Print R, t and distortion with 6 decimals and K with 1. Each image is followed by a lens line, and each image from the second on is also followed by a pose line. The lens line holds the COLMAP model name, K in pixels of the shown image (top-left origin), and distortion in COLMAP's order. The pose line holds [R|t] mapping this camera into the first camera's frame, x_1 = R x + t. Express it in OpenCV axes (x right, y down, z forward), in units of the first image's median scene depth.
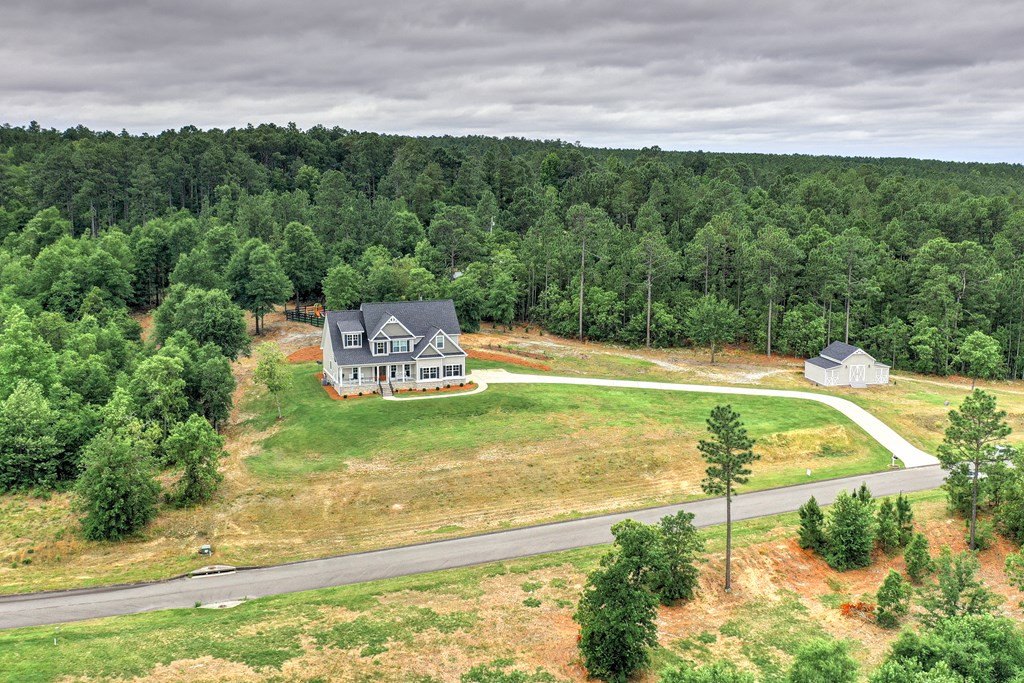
lens RADIAL K [[1068.3, 0, 512.0], [0, 1068.3, 341.5], [0, 0, 1]] dist [-0.015404, -0.004243]
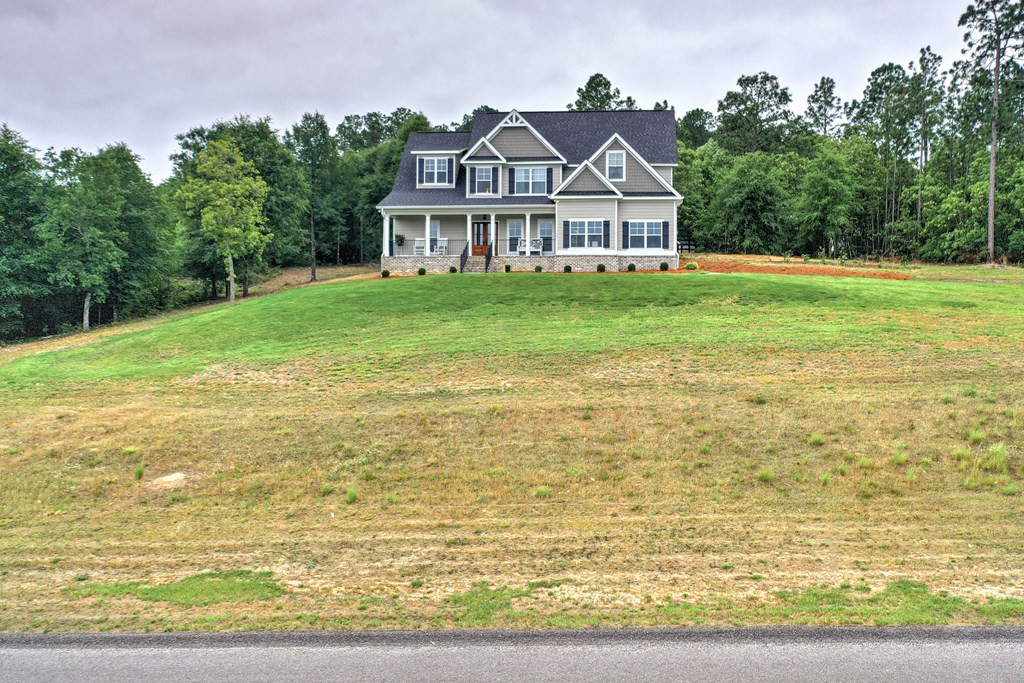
lens RADIAL K [[883.0, 0, 545.9], [0, 883.0, 314.7], [0, 0, 1]] dist [0.000189, 0.003465]
pose [[0.914866, 0.002158, -0.403752, 0.050790], [-0.067169, 0.986864, -0.146925, 0.114654], [0.398132, 0.161536, 0.902994, 0.683466]]
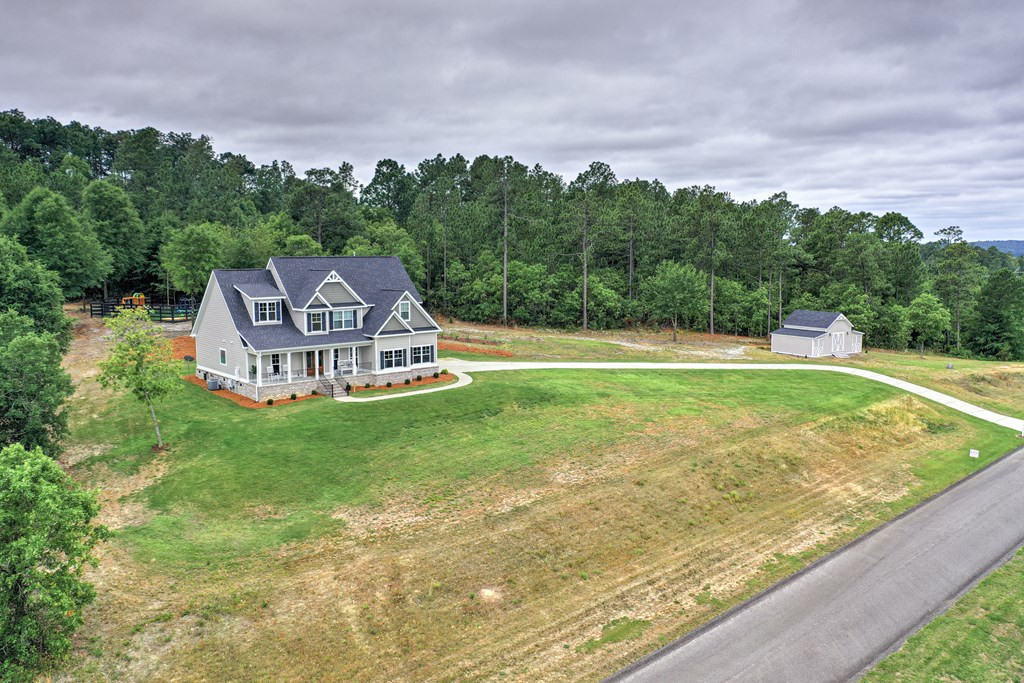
lens RADIAL K [[803.6, 0, 512.0], [0, 803.6, 341.5], [0, 0, 1]] dist [0.008691, 0.009400]
pose [[0.930544, -0.042462, 0.363710, -0.187751], [0.060318, 0.997460, -0.037873, 0.042108], [-0.361178, 0.057181, 0.930742, 0.522669]]
